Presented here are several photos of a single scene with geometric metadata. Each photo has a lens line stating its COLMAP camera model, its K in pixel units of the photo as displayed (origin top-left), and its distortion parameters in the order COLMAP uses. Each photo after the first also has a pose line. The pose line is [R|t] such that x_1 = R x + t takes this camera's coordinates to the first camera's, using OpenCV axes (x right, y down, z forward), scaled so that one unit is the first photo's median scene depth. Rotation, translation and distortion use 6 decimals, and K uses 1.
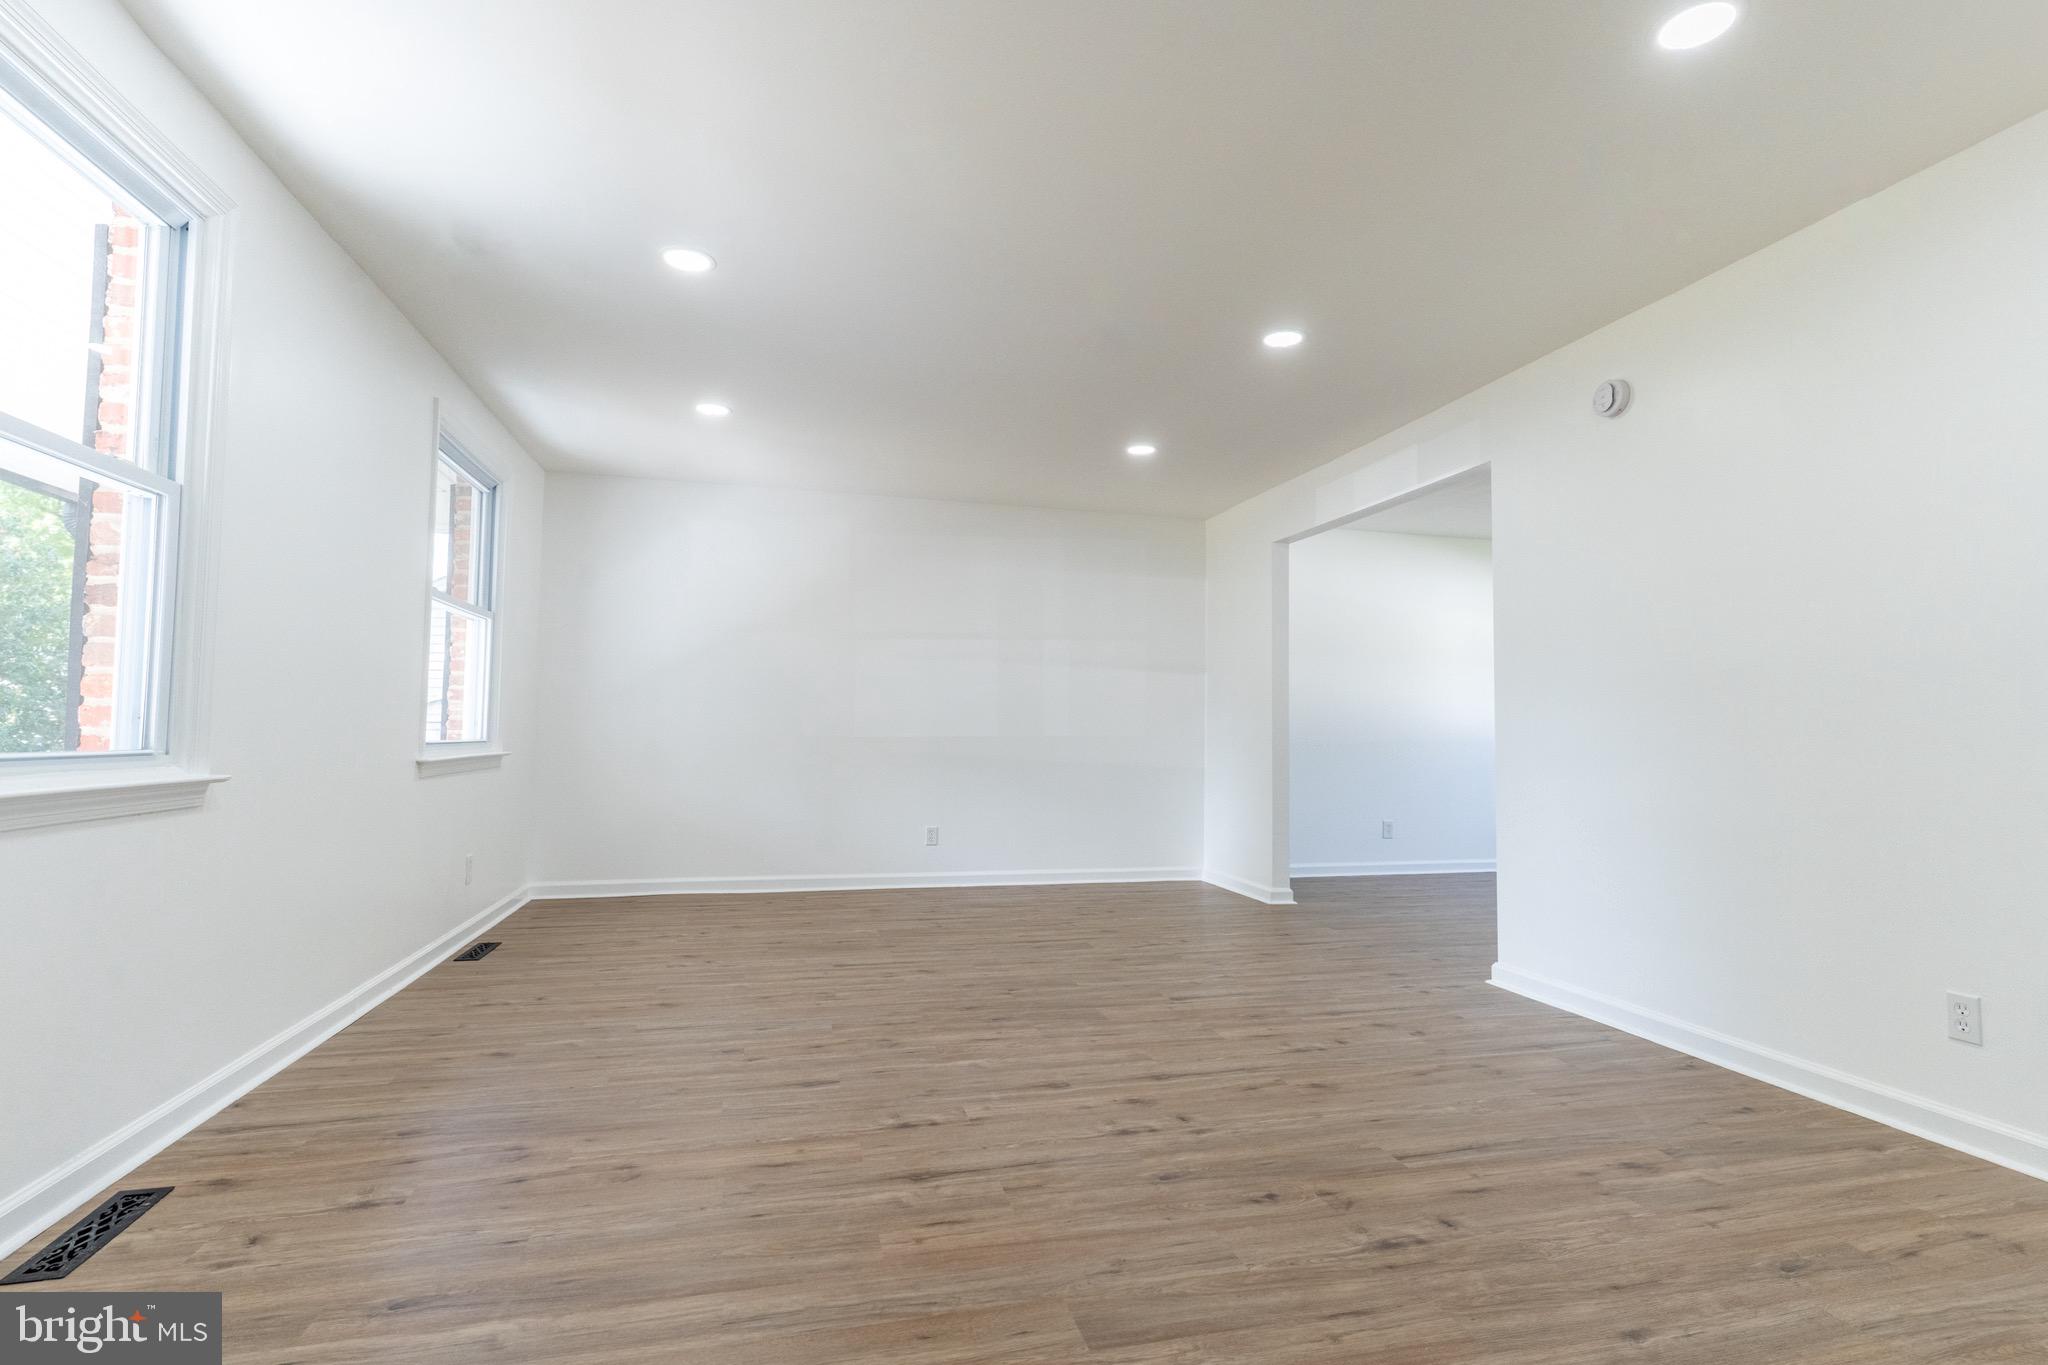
lens RADIAL K [[979.5, 0, 1018.6], [0, 979.5, 680.7], [0, 0, 1]] dist [0.000591, 0.000480]
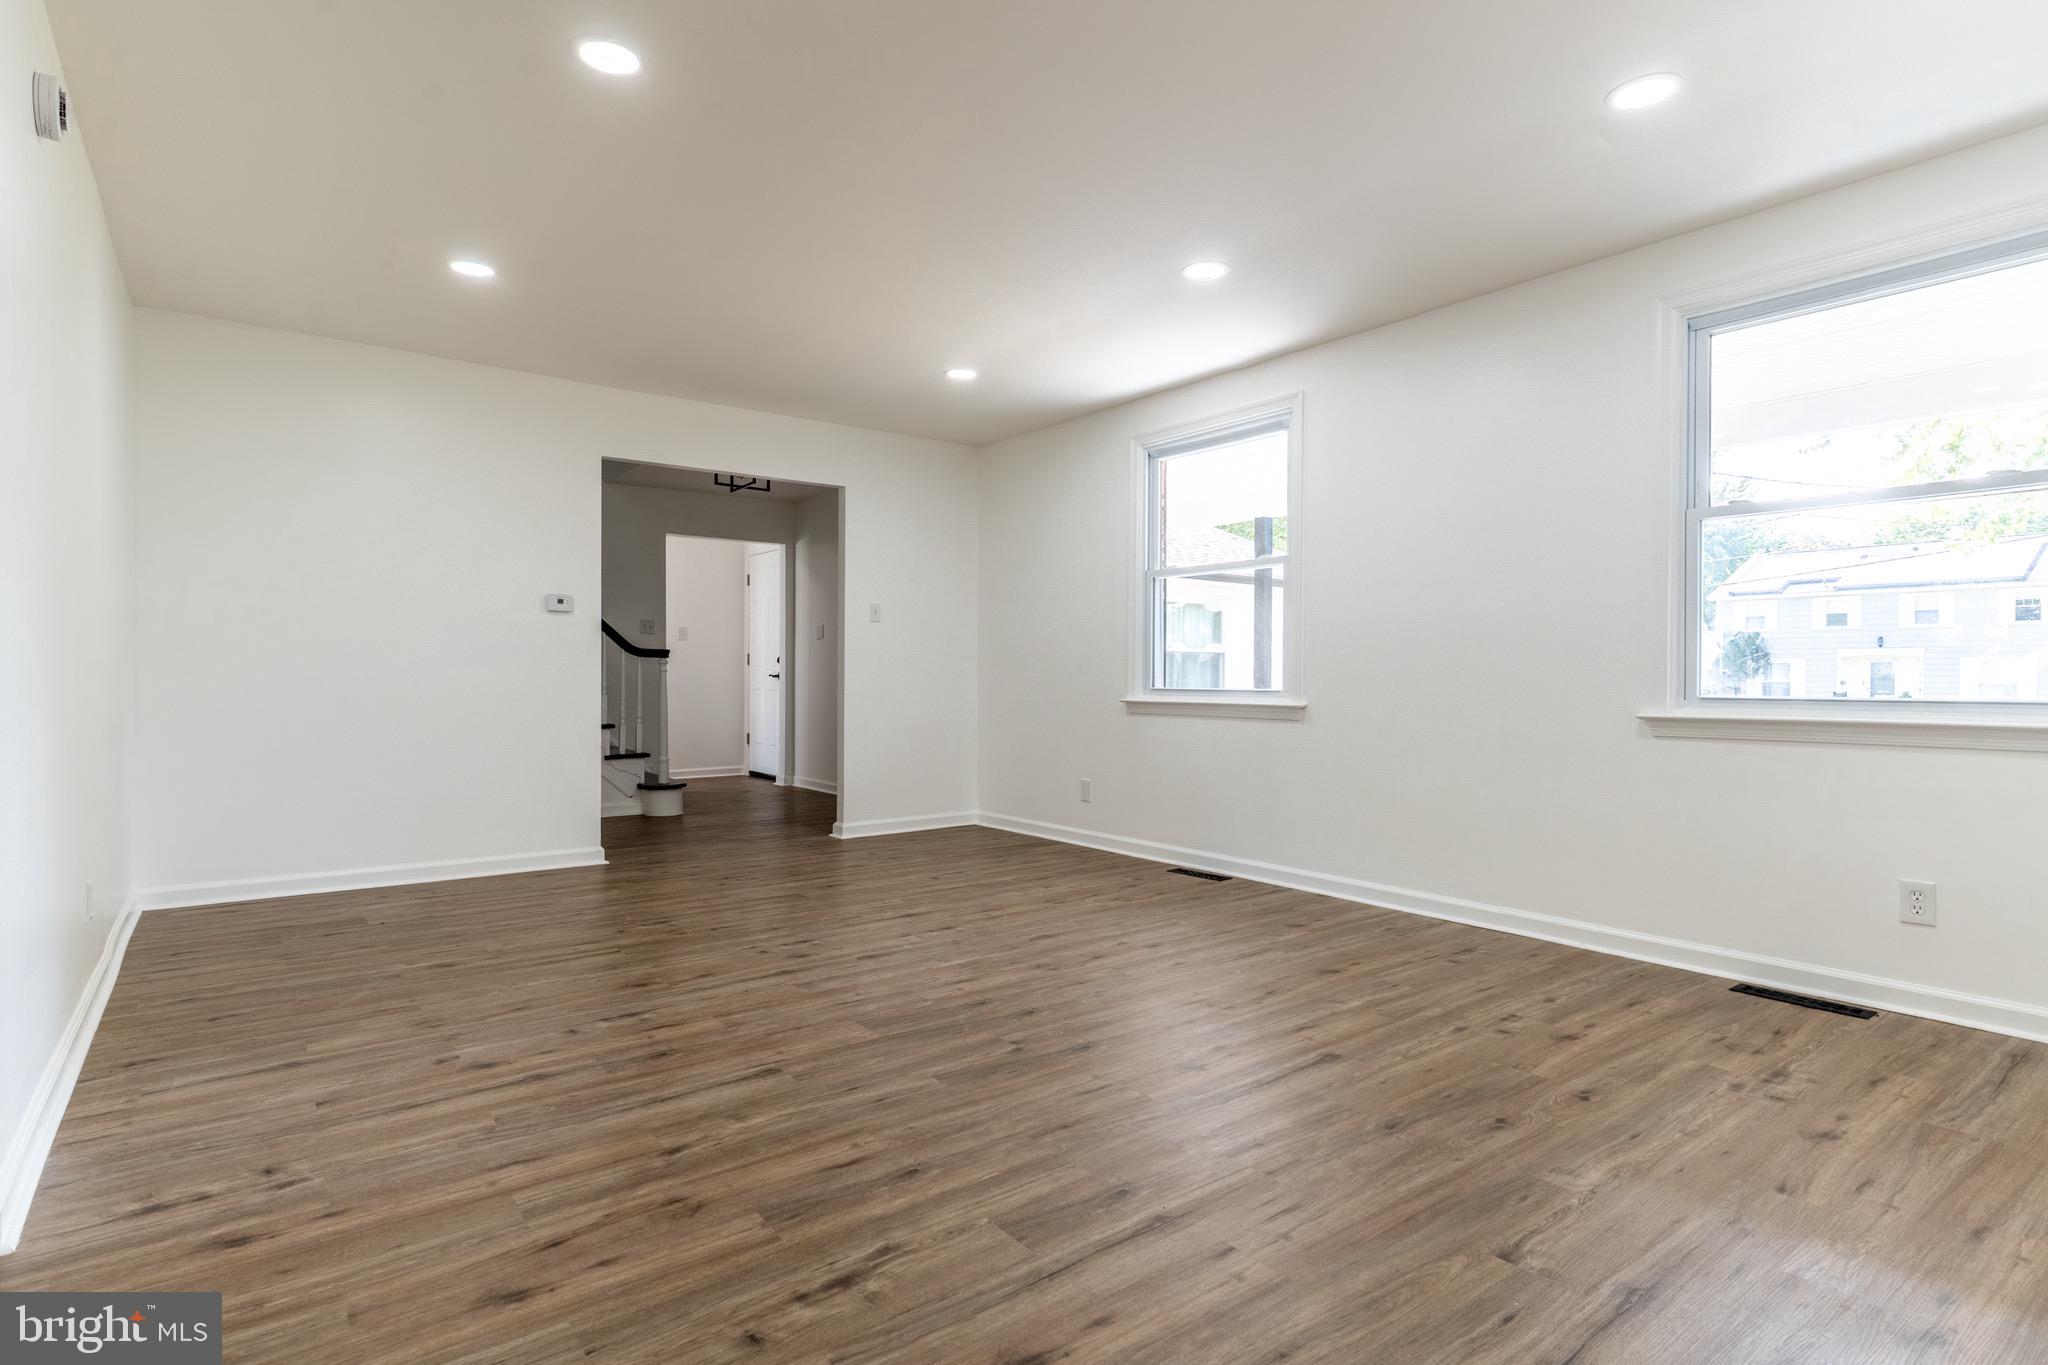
lens RADIAL K [[979.5, 0, 1019.7], [0, 979.5, 685.1], [0, 0, 1]] dist [0.000591, 0.000480]
pose [[-0.914924, -0.011593, -0.403461, 0.323131], [0.008461, 0.998817, -0.047886, 0.114932], [0.403538, -0.047226, -0.913743, 1.962828]]
